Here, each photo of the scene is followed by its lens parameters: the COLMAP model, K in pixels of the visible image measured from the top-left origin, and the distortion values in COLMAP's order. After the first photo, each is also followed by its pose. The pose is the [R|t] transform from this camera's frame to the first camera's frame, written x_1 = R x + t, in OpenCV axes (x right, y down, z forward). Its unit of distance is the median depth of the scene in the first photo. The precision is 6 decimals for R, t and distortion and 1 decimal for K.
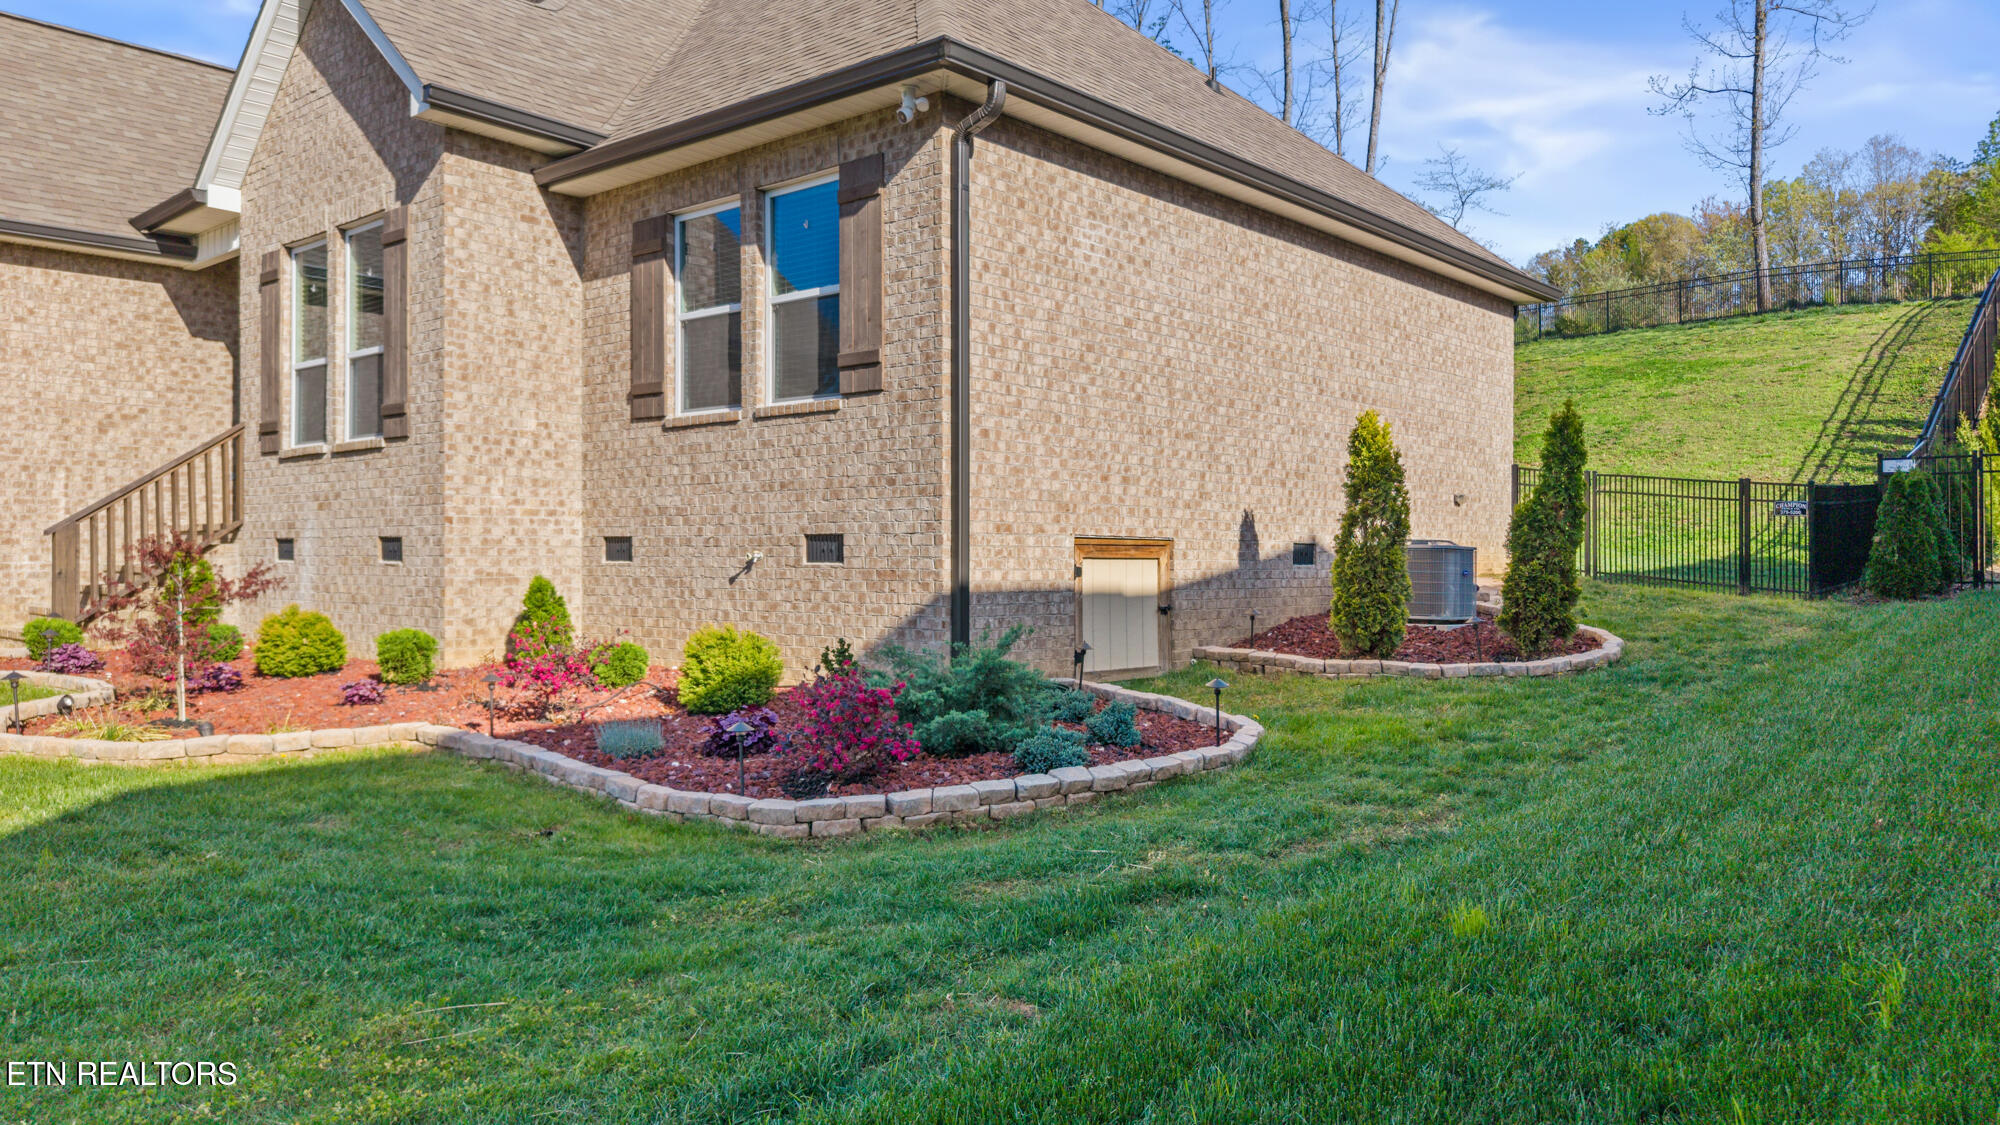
lens RADIAL K [[1347.9, 0, 1030.9], [0, 1347.9, 577.6], [0, 0, 1]] dist [0.028710, -0.039033]
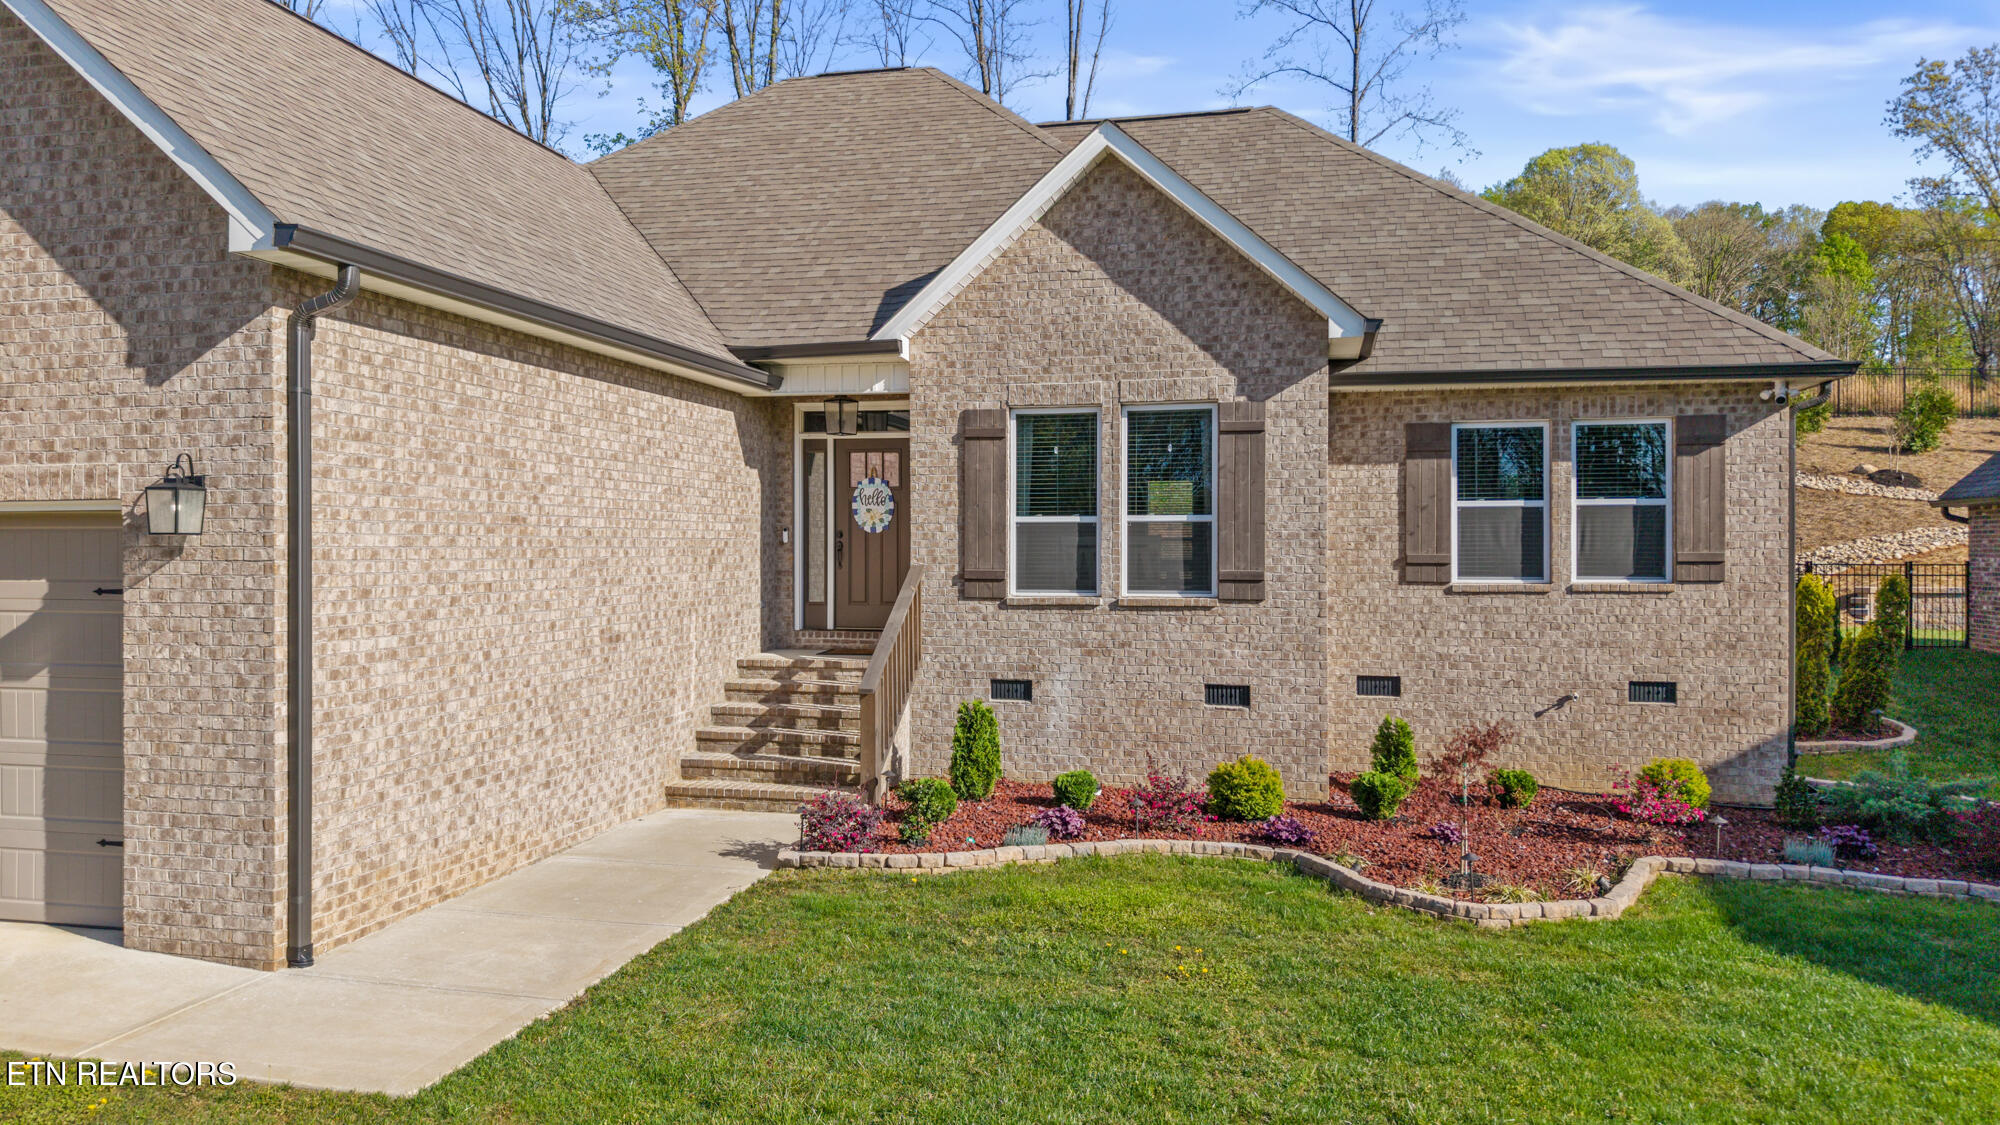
lens RADIAL K [[1347.9, 0, 1003.1], [0, 1347.9, 557.1], [0, 0, 1]] dist [0.028710, -0.039033]
pose [[0.885151, -0.005431, 0.465271, -1.268017], [0.010916, 0.999899, -0.009096, -0.141351], [-0.465175, 0.013130, 0.885121, 0.085495]]
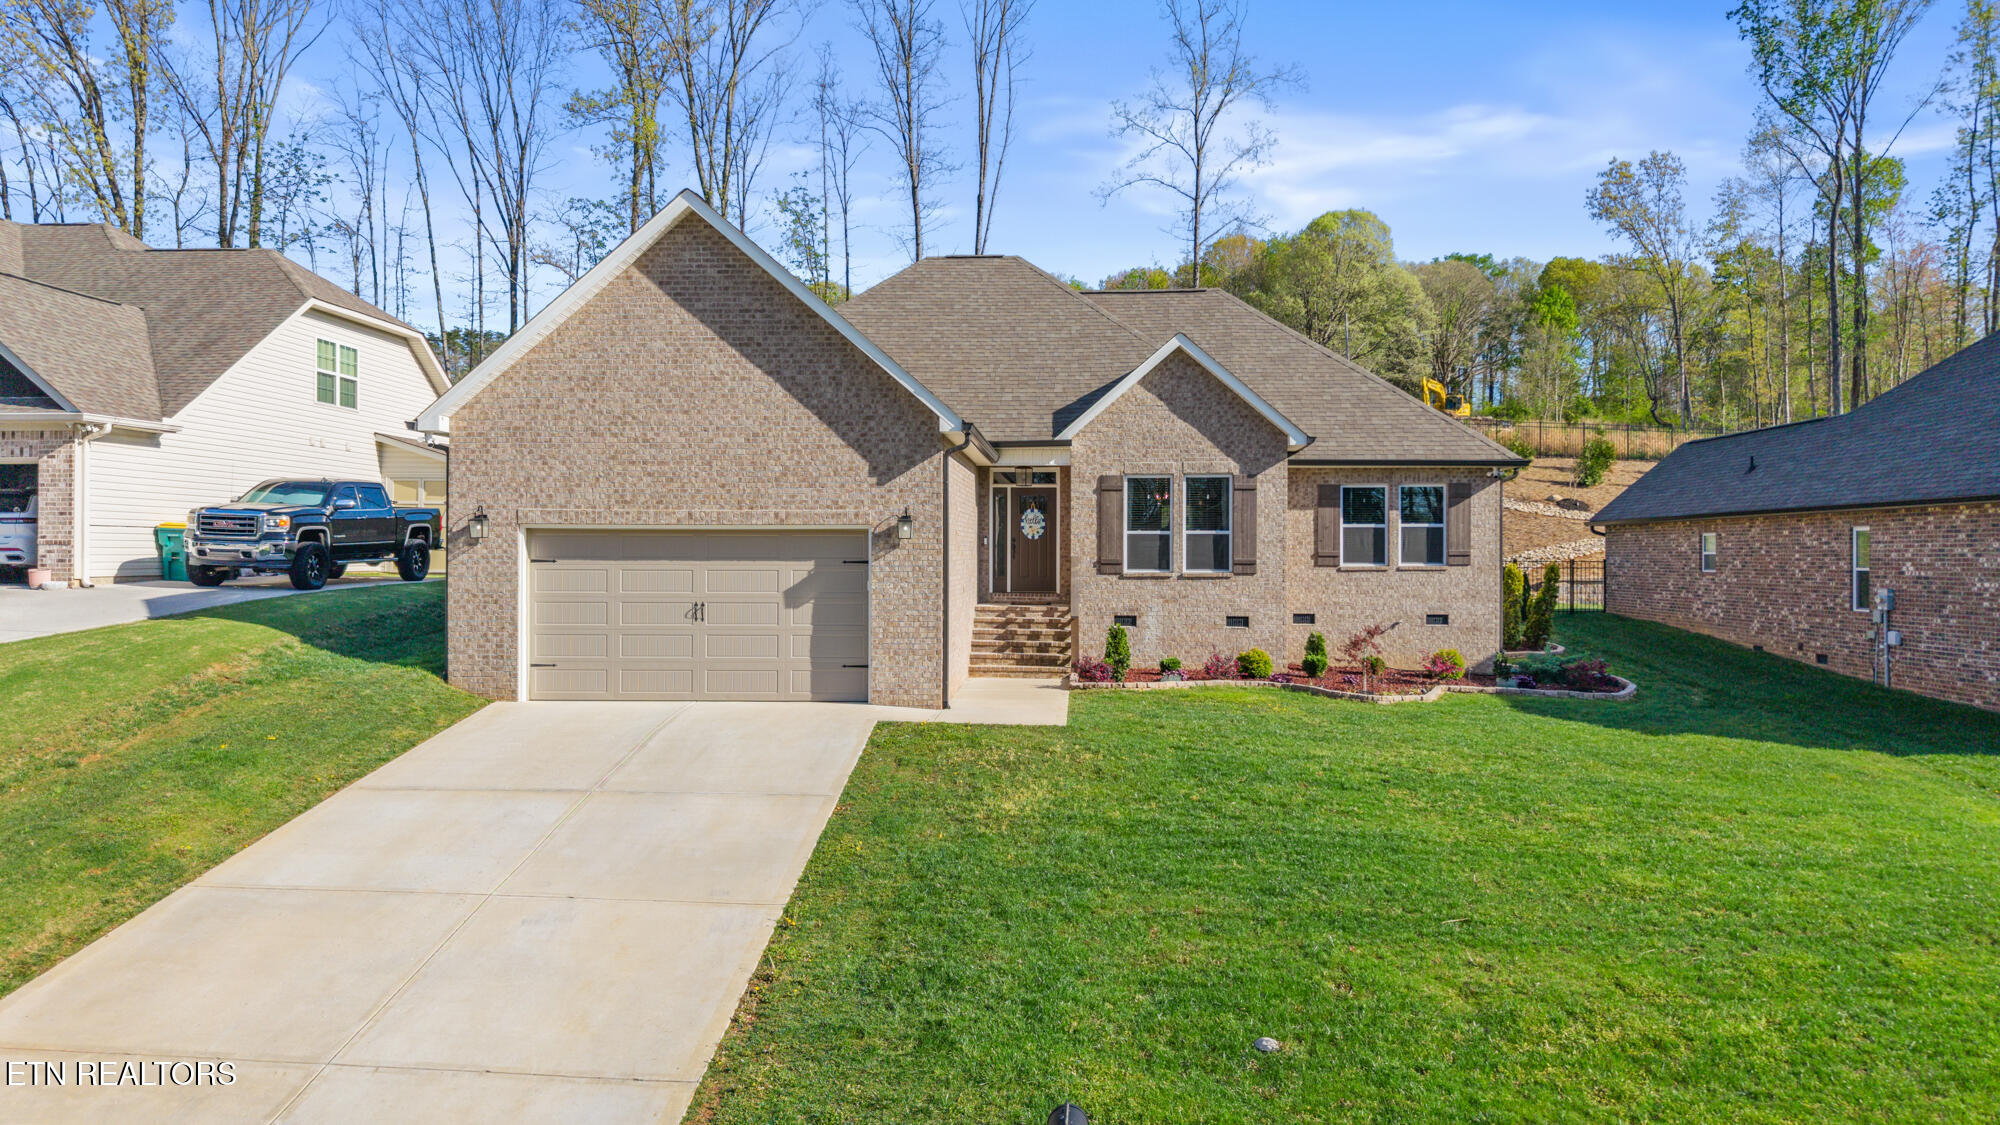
lens RADIAL K [[1347.9, 0, 990.2], [0, 1347.9, 576.6], [0, 0, 1]] dist [0.028710, -0.039033]
pose [[0.801736, -0.009858, 0.597597, -2.345636], [0.011289, 0.999935, 0.001350, -0.114206], [-0.597572, 0.005664, 0.801795, -0.621176]]
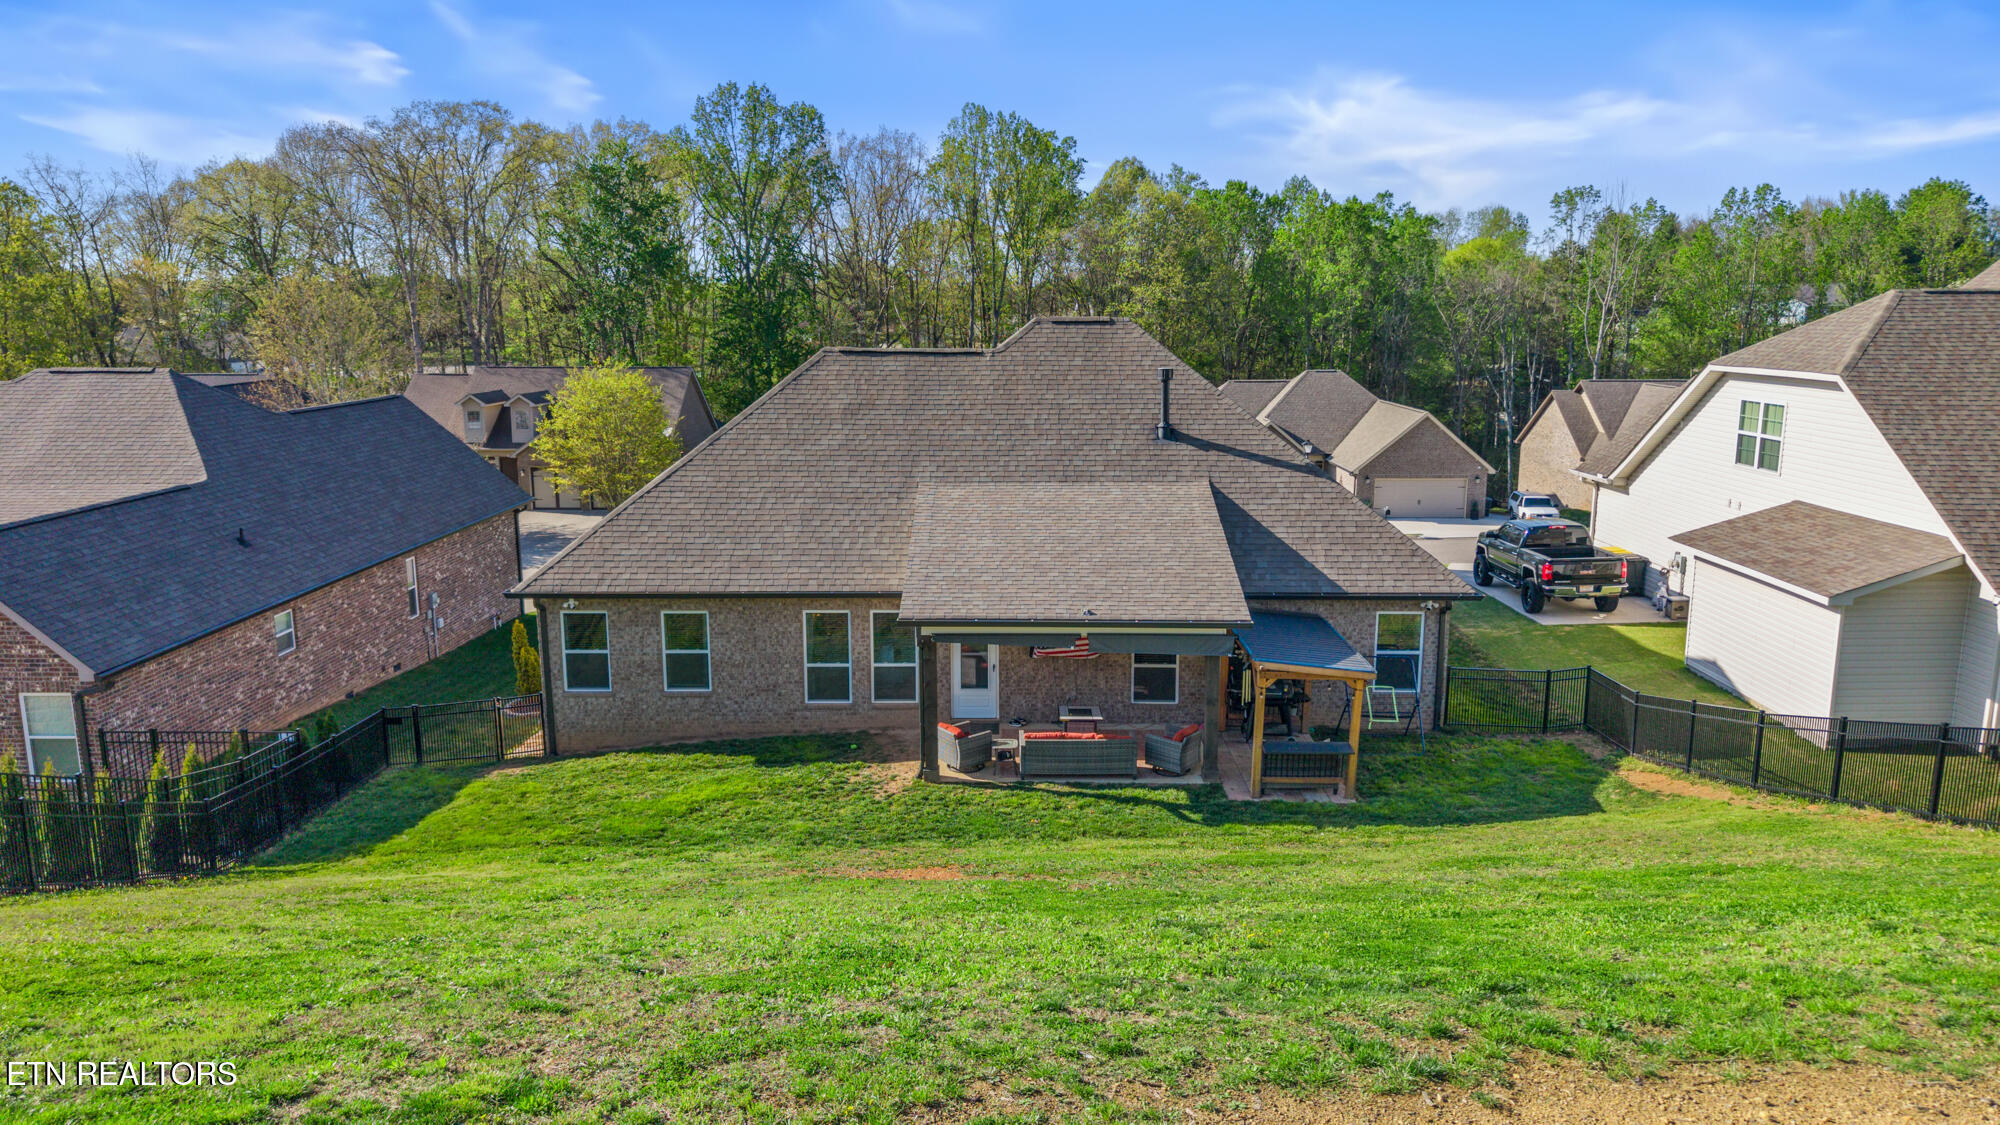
lens RADIAL K [[1347.9, 0, 994.8], [0, 1347.9, 560.6], [0, 0, 1]] dist [0.028710, -0.039033]
pose [[-0.770795, 0.117312, -0.626189, 1.454780], [-0.011806, 0.980101, 0.198147, -0.889471], [0.636973, 0.160123, -0.754072, 3.998634]]
